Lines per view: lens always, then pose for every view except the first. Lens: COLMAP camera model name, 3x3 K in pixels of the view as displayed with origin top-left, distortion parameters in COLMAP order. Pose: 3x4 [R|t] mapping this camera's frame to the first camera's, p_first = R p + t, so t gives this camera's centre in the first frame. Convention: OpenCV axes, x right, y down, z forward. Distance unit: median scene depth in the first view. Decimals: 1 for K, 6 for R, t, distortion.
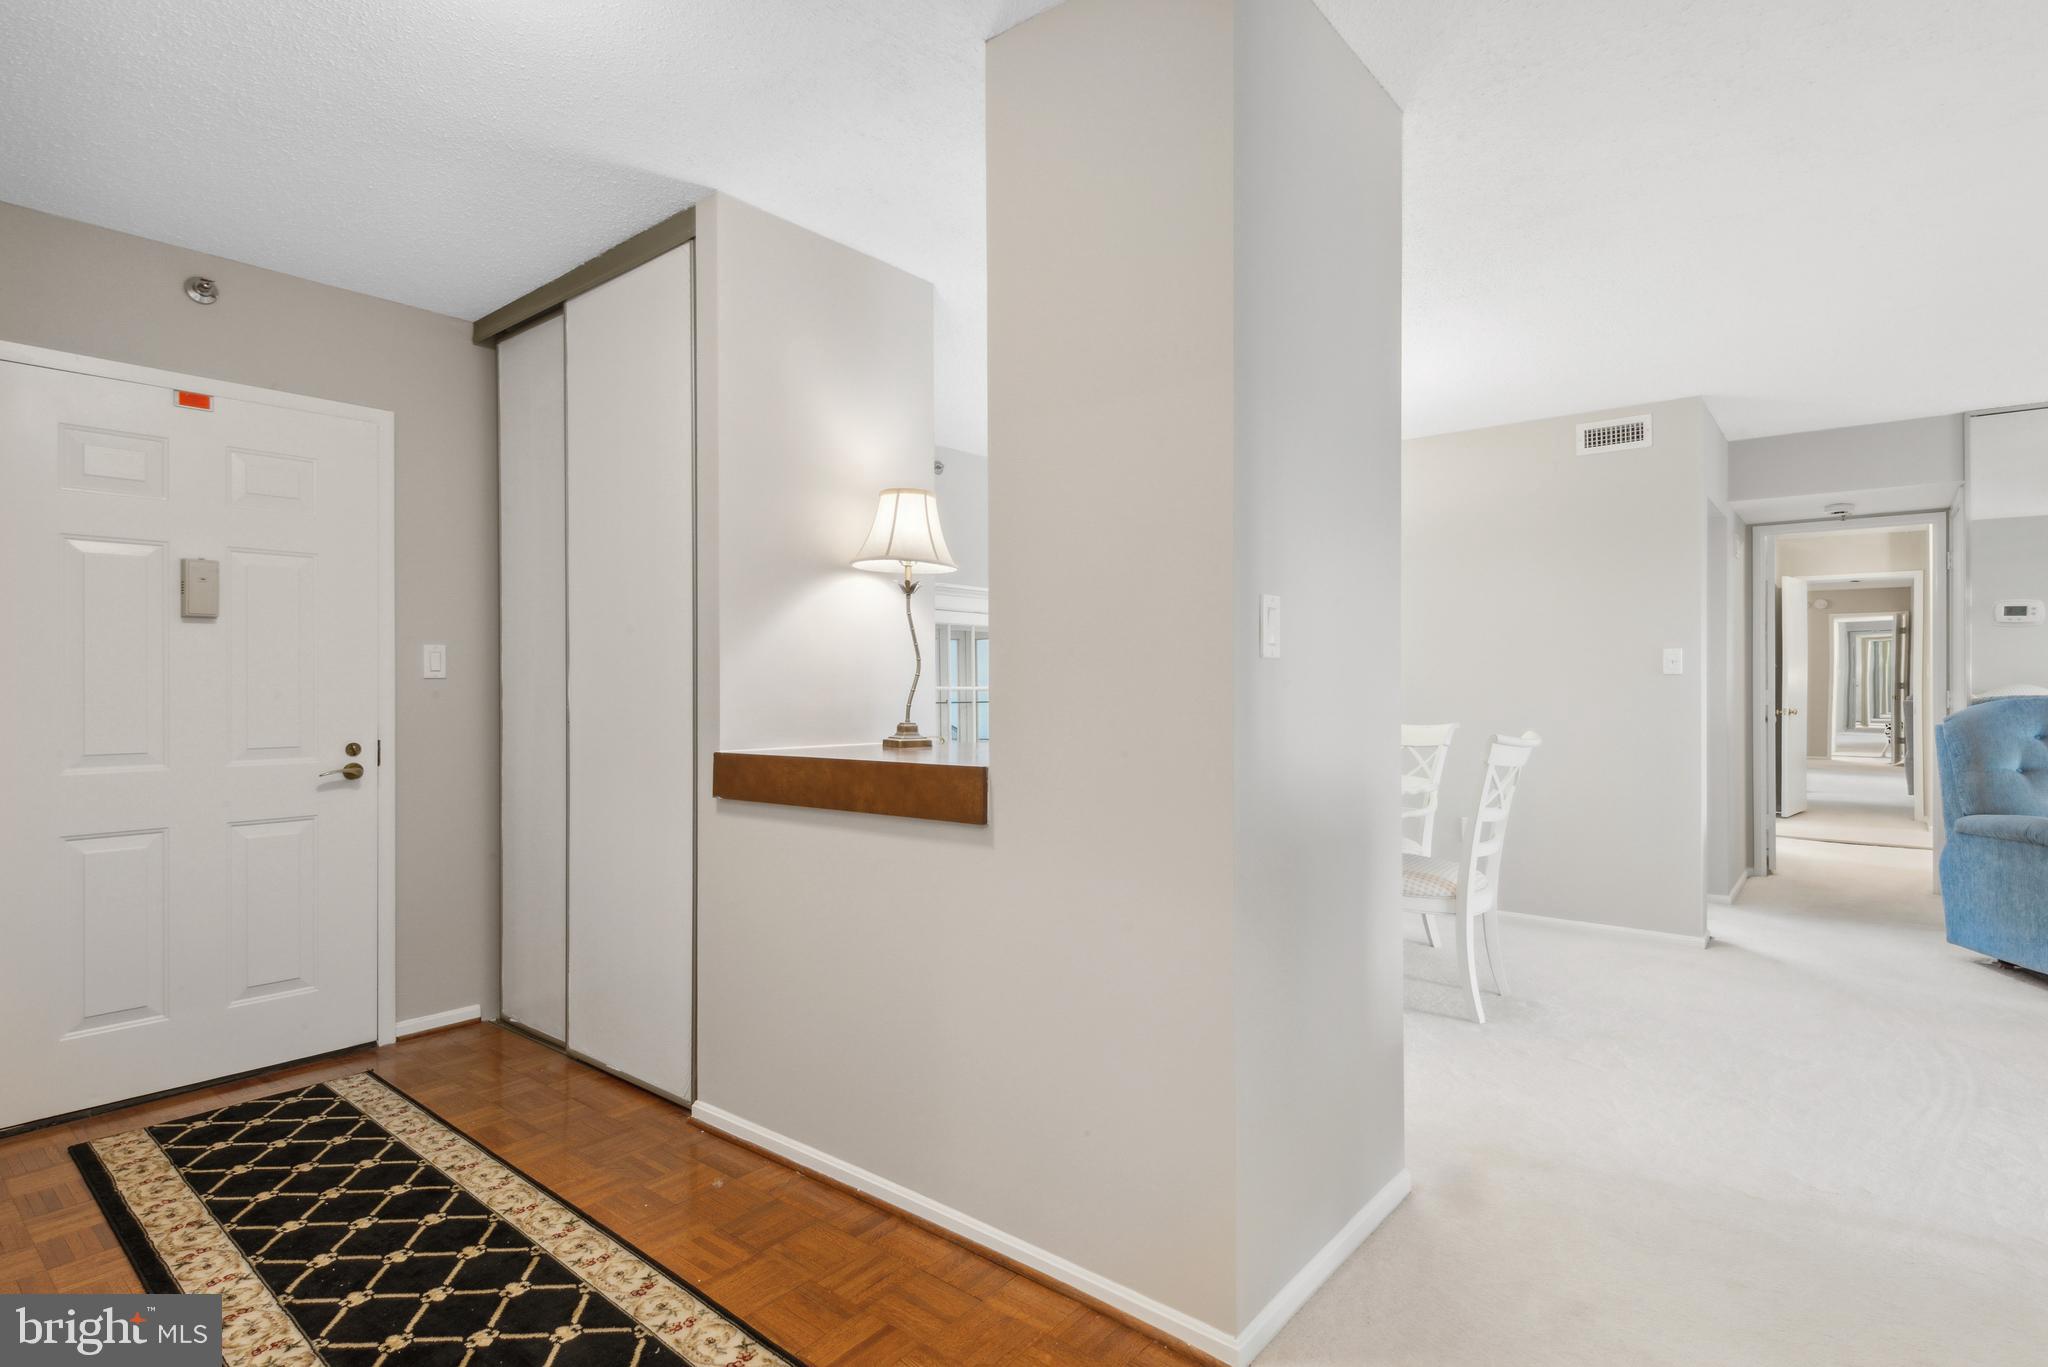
lens RADIAL K [[997.7, 0, 1024.0], [0, 997.7, 683.5], [0, 0, 1]] dist [-0.016394, -0.000671]
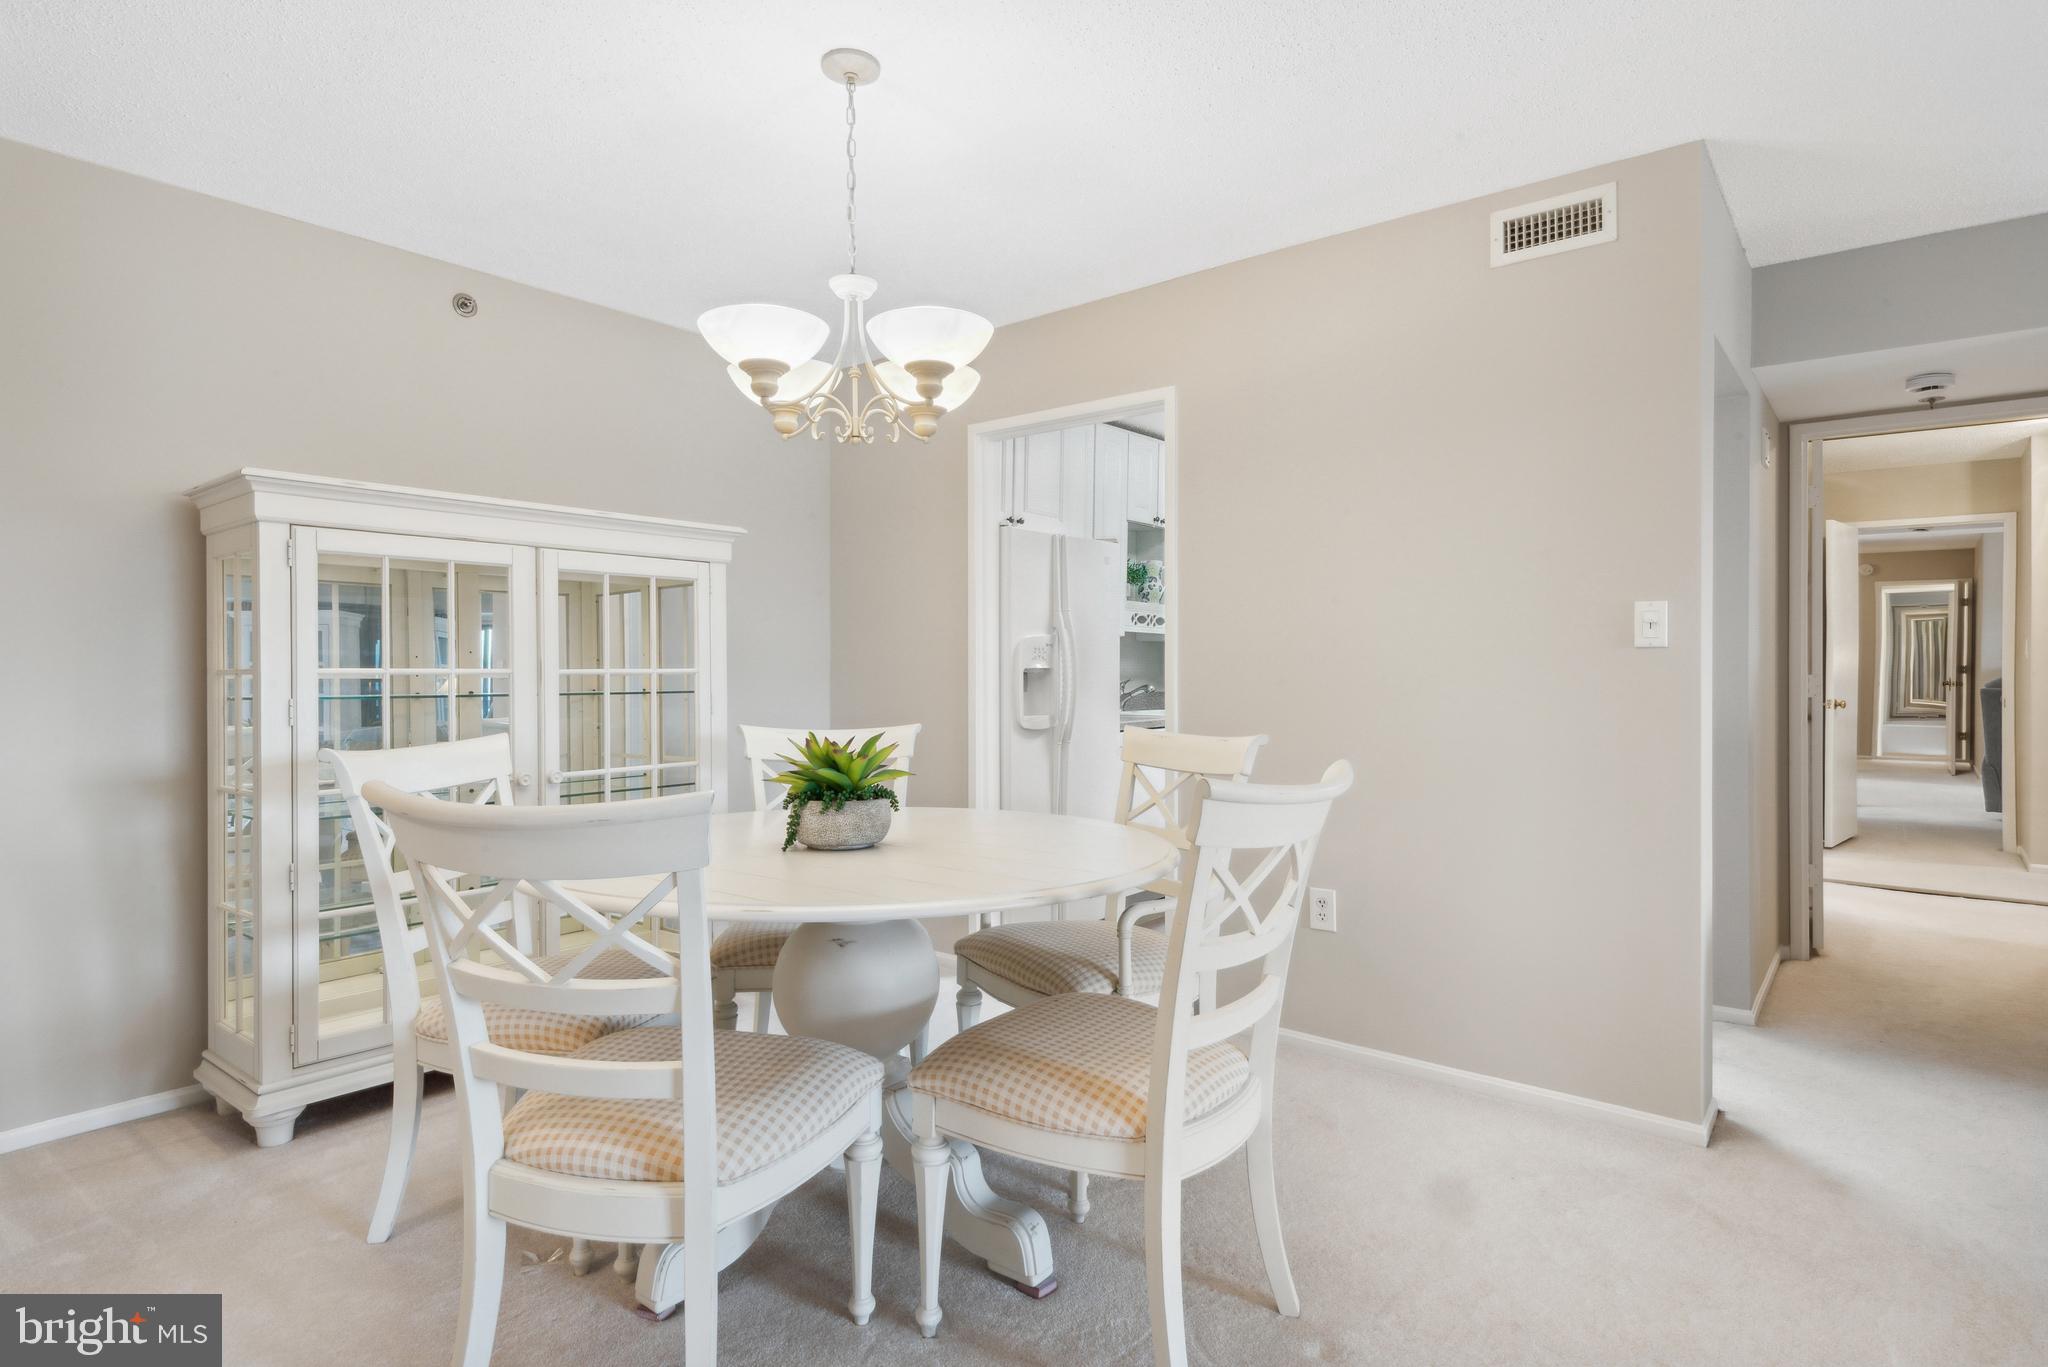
lens RADIAL K [[1127.4, 0, 1040.8], [0, 1127.4, 669.4], [0, 0, 1]] dist [0.015288, -0.000143]
pose [[0.998449, 0.000461, 0.055675, 0.205313], [-0.000620, 0.999996, 0.002835, 0.001418], [-0.055674, -0.002865, 0.998445, 0.282617]]
